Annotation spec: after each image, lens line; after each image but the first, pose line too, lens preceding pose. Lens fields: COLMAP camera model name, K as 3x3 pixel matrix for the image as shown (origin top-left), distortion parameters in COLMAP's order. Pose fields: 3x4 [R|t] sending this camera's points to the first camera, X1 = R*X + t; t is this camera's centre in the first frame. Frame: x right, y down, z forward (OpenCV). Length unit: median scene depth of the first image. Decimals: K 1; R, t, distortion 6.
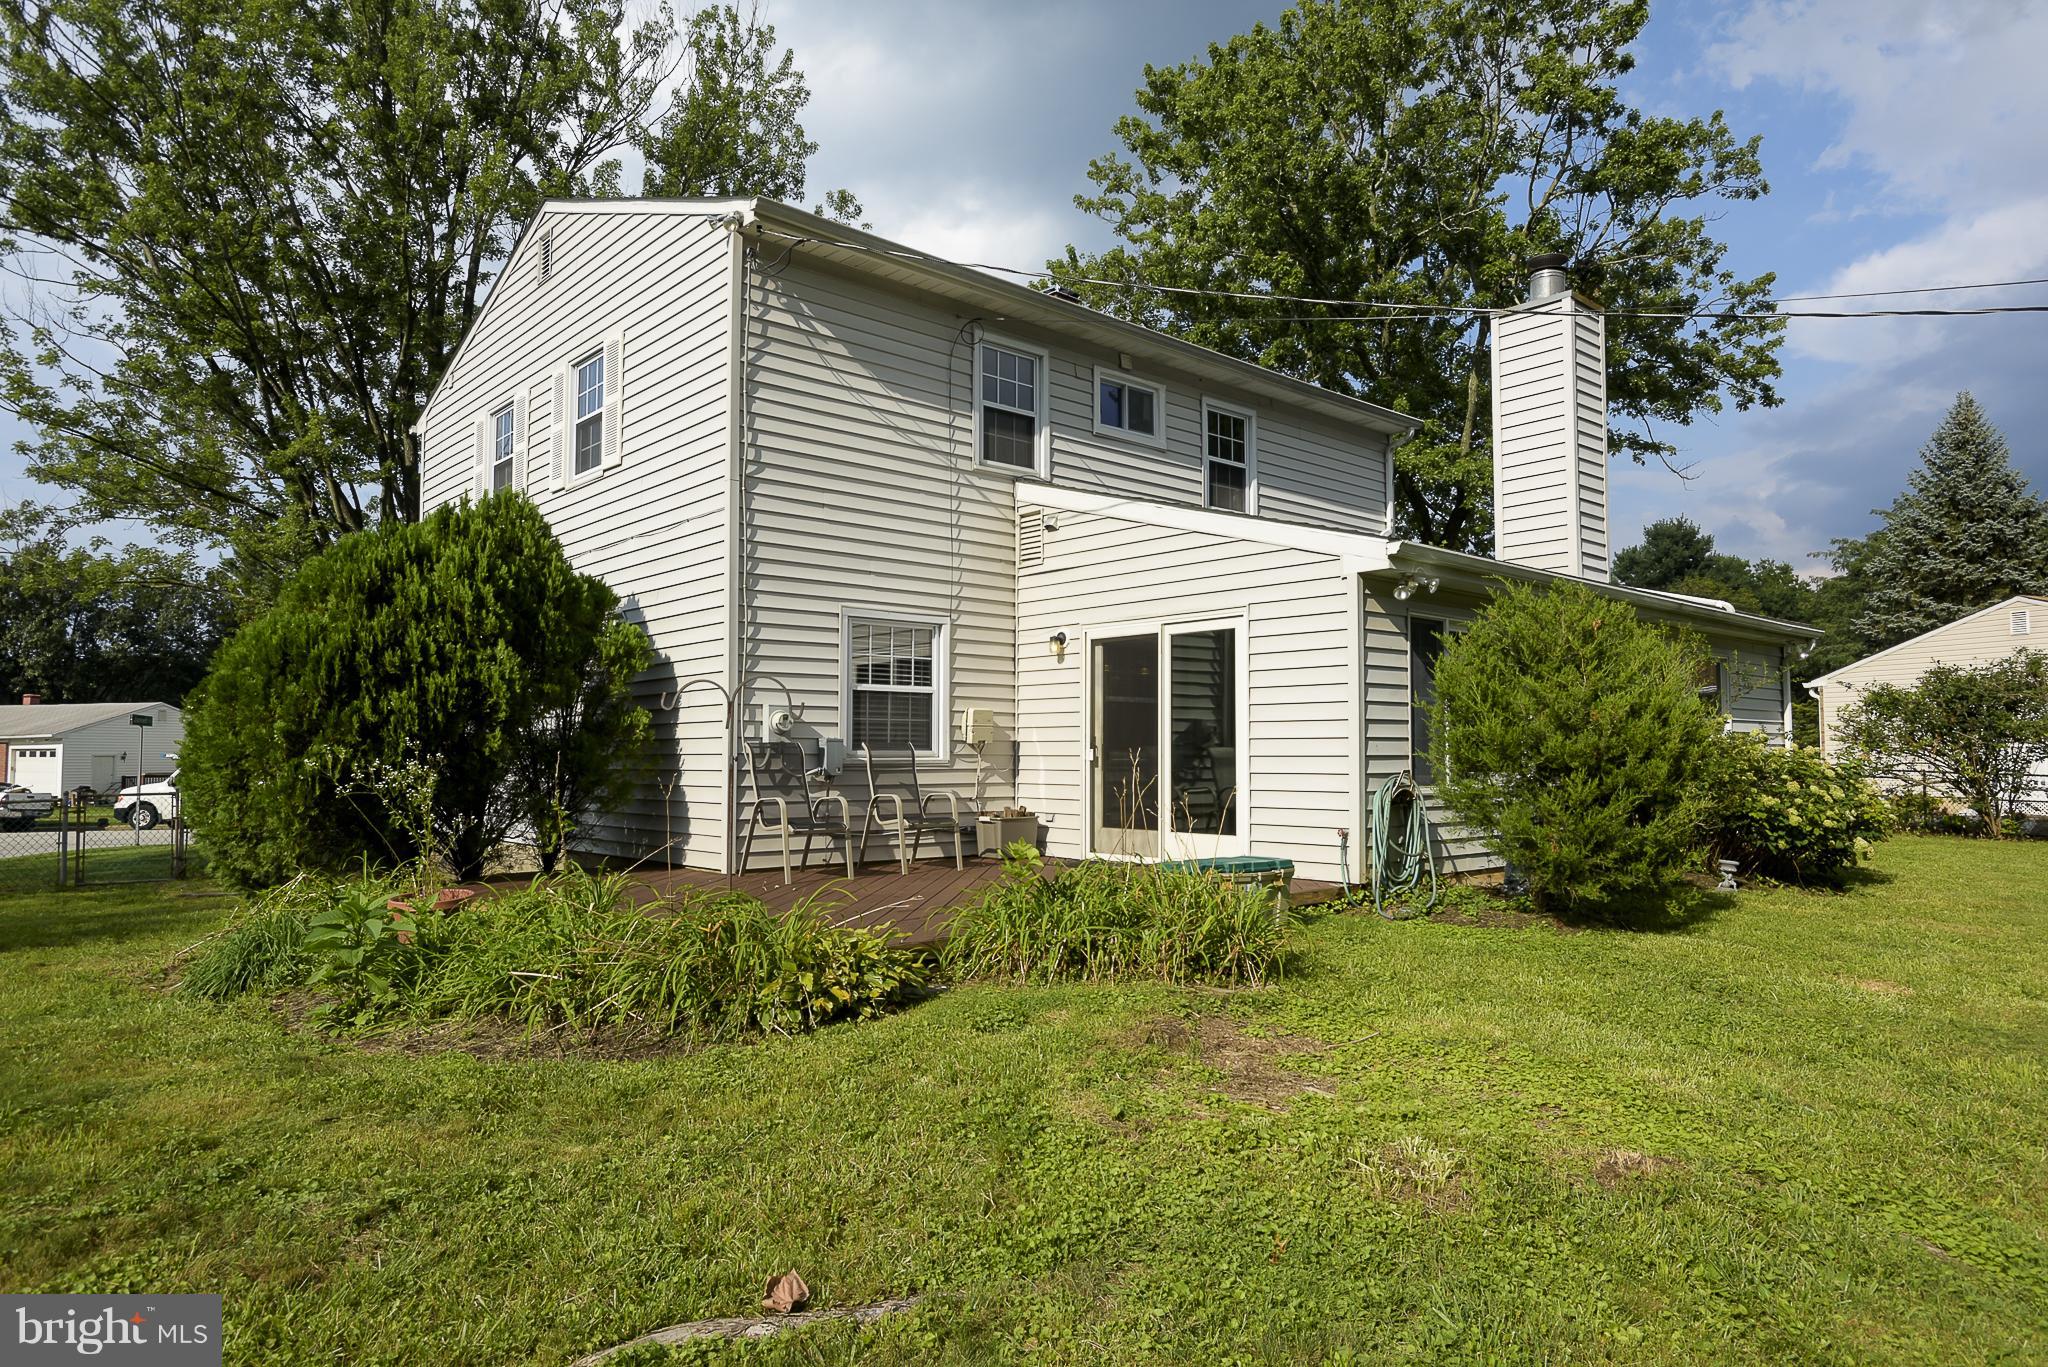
lens RADIAL K [[1255.8, 0, 1026.6], [0, 1255.8, 691.3], [0, 0, 1]] dist [0.003174, 0.001071]
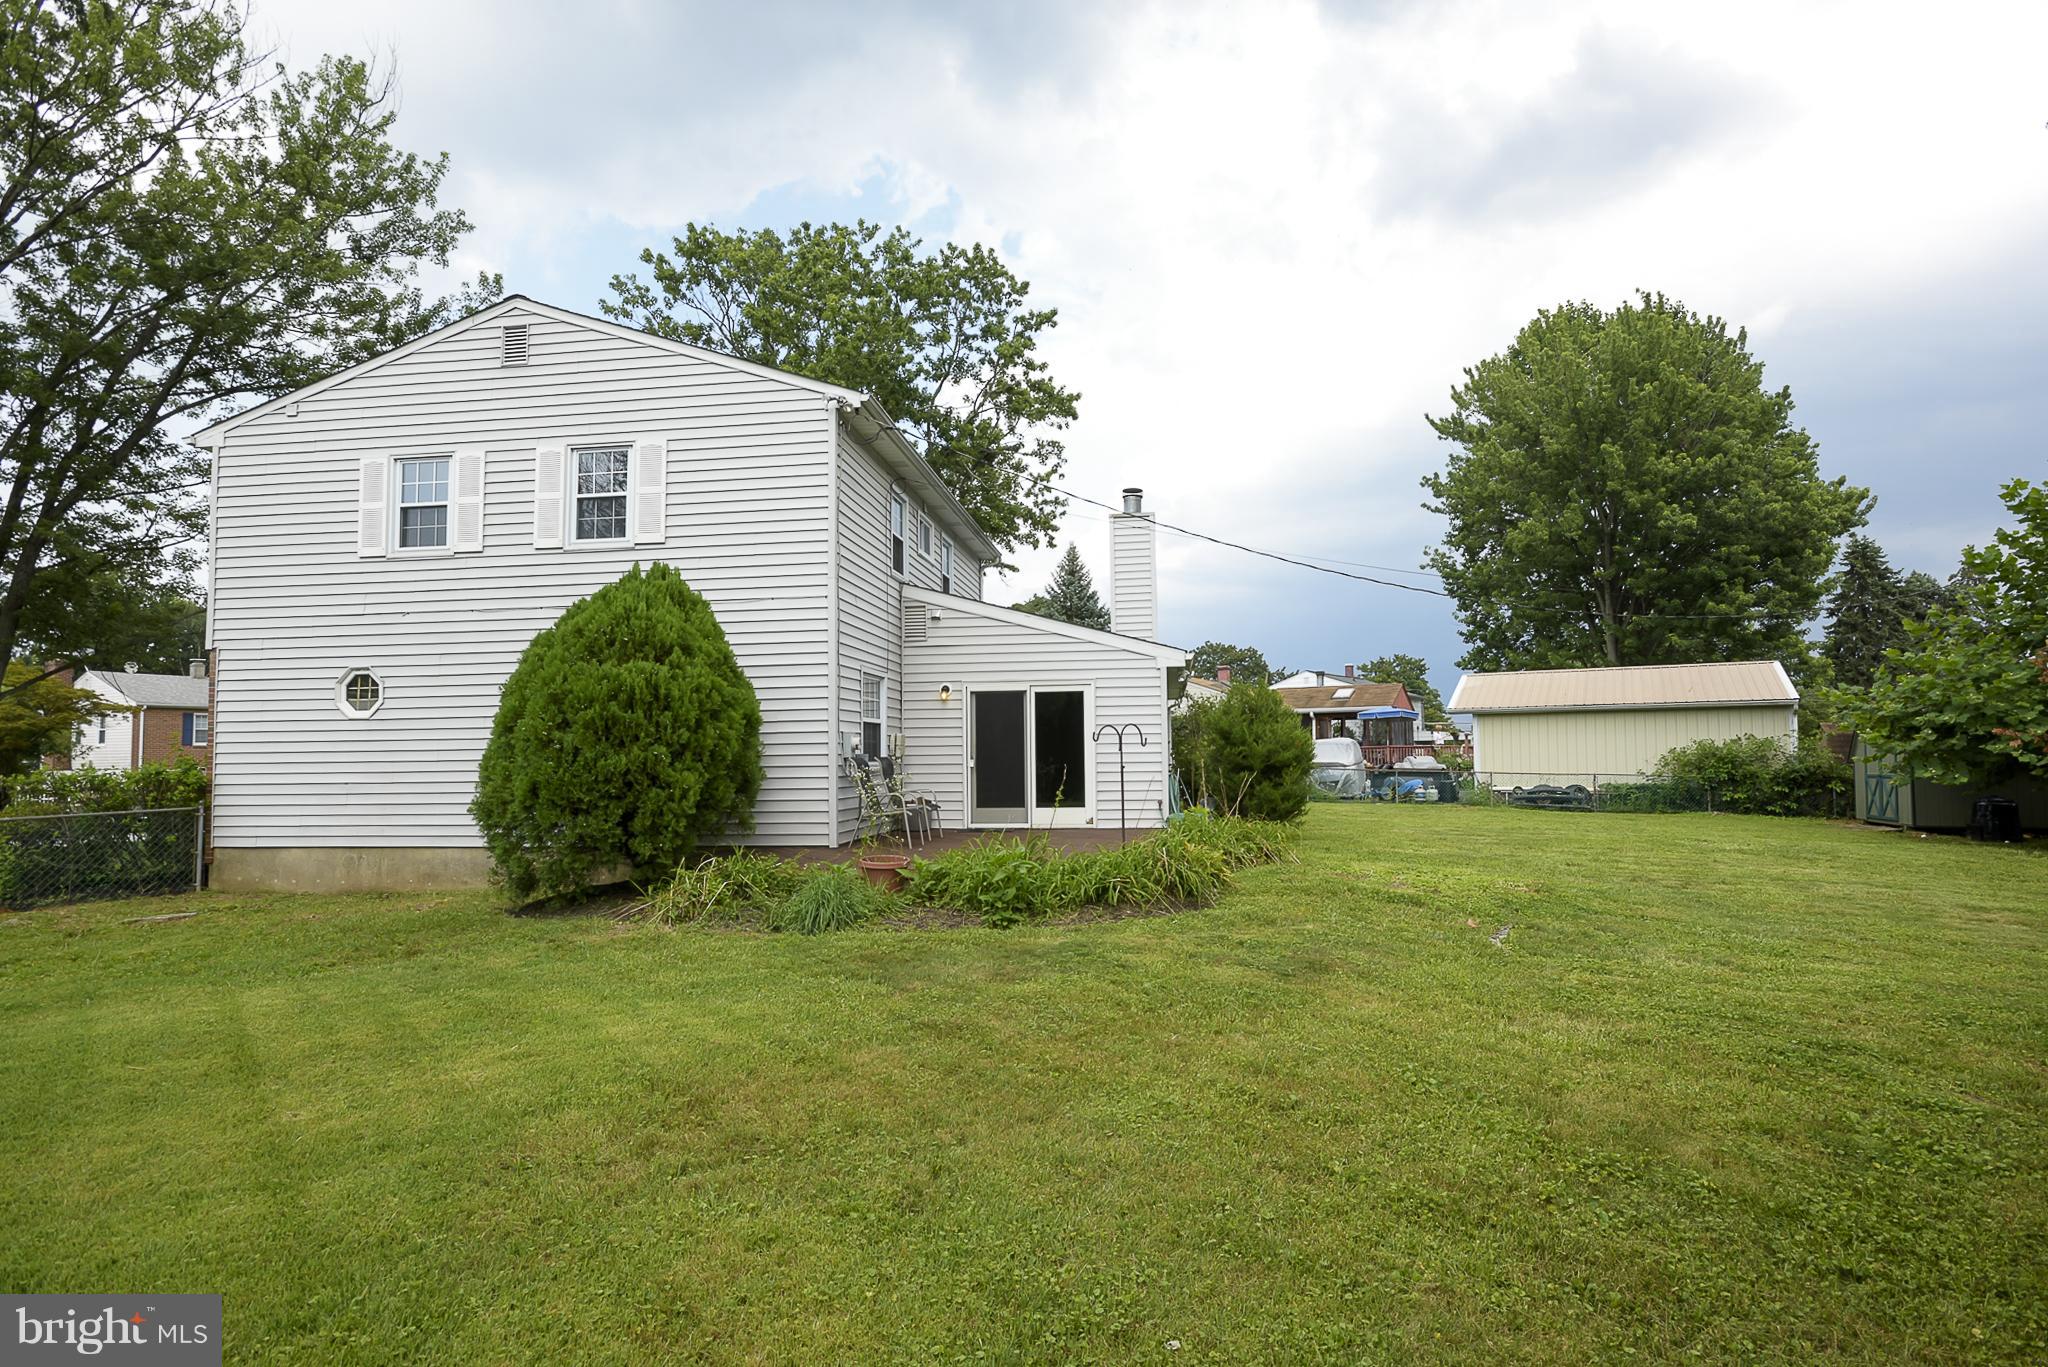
lens RADIAL K [[1045.8, 0, 1025.7], [0, 1045.8, 703.1], [0, 0, 1]] dist [-0.000268, 0.001123]
pose [[0.767045, 0.027752, 0.640993, -0.749839], [-0.023525, 0.999609, -0.015126, -0.007876], [-0.641162, -0.003477, 0.767398, -0.080975]]
